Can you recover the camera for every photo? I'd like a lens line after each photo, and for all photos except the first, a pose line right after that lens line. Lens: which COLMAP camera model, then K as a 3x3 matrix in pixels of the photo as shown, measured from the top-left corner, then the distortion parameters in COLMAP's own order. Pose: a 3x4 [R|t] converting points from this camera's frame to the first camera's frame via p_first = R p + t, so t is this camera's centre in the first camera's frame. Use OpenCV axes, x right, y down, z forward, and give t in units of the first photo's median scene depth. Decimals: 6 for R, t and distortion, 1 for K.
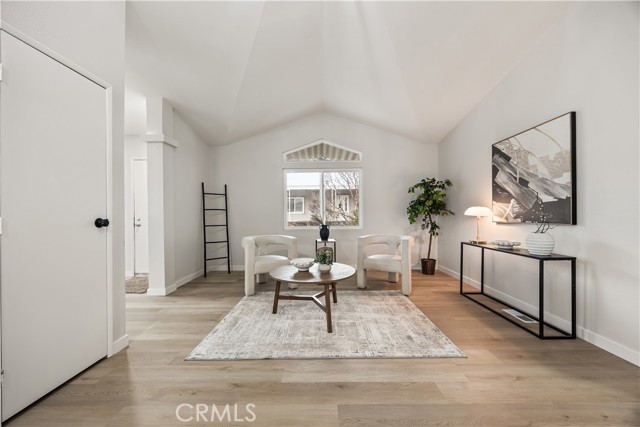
lens RADIAL K [[244.3, 0, 321.8], [0, 244.3, 213.5], [0, 0, 1]] dist [-0.003640, 0.000702]
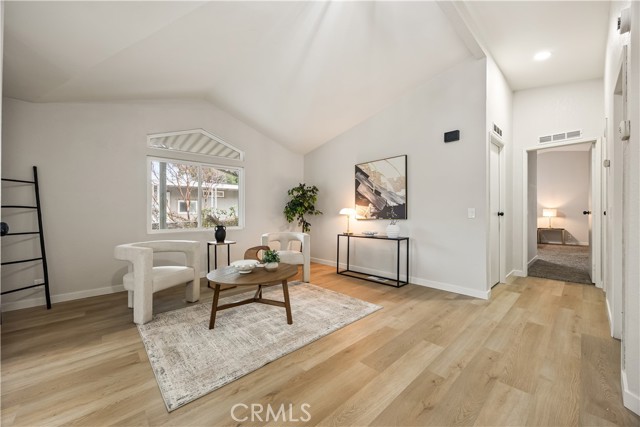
lens RADIAL K [[244.3, 0, 321.3], [0, 244.3, 212.8], [0, 0, 1]] dist [-0.003640, 0.000702]
pose [[0.731410, 0.000331, 0.681938, -0.493555], [0.002132, 0.999994, -0.002772, 0.002345], [-0.681935, 0.003481, 0.731405, 0.101746]]
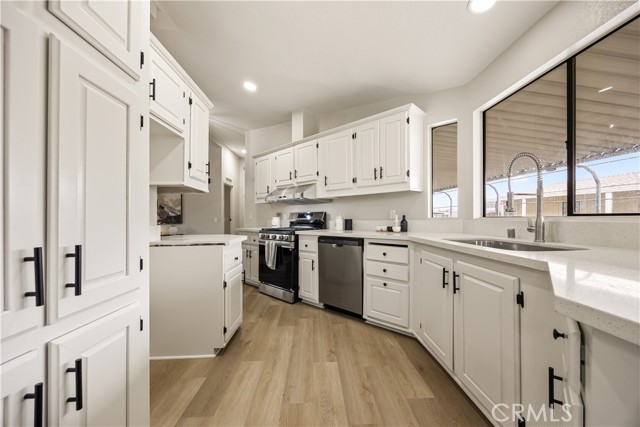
lens RADIAL K [[244.3, 0, 325.0], [0, 244.3, 222.3], [0, 0, 1]] dist [-0.003640, 0.000702]
pose [[-0.051723, -0.010705, 0.998604, -1.667726], [0.009101, 0.999896, 0.011190, 0.008688], [-0.998620, 0.009668, -0.051620, -0.496692]]
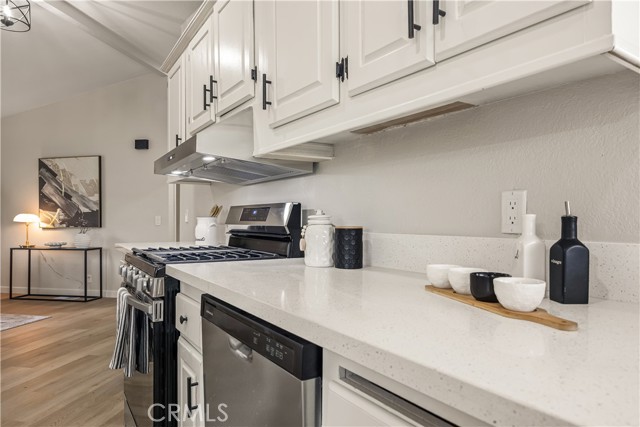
lens RADIAL K [[411.8, 0, 319.5], [0, 411.8, 227.0], [0, 0, 1]] dist [0.000833, -0.003102]
pose [[0.207026, -0.014349, 0.978230, -1.024830], [-0.003041, 0.999878, 0.015310, -0.001261], [-0.978331, -0.006144, 0.206957, -0.753307]]
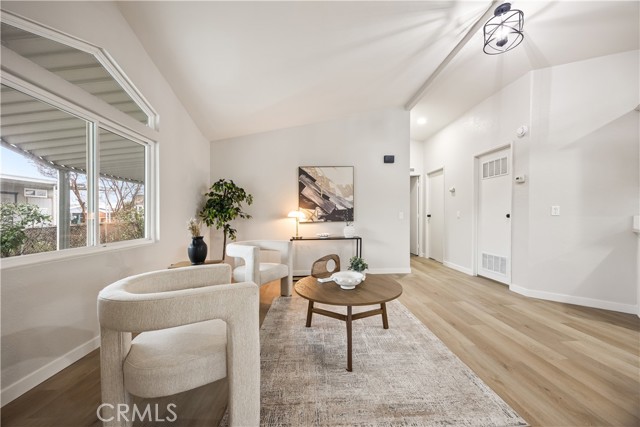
lens RADIAL K [[244.3, 0, 321.8], [0, 244.3, 218.7], [0, 0, 1]] dist [-0.003640, 0.000702]
pose [[-0.049513, -0.006200, 0.998754, -0.820700], [0.008481, 0.999942, 0.006628, 0.007126], [-0.998737, 0.008799, -0.049457, 1.093143]]
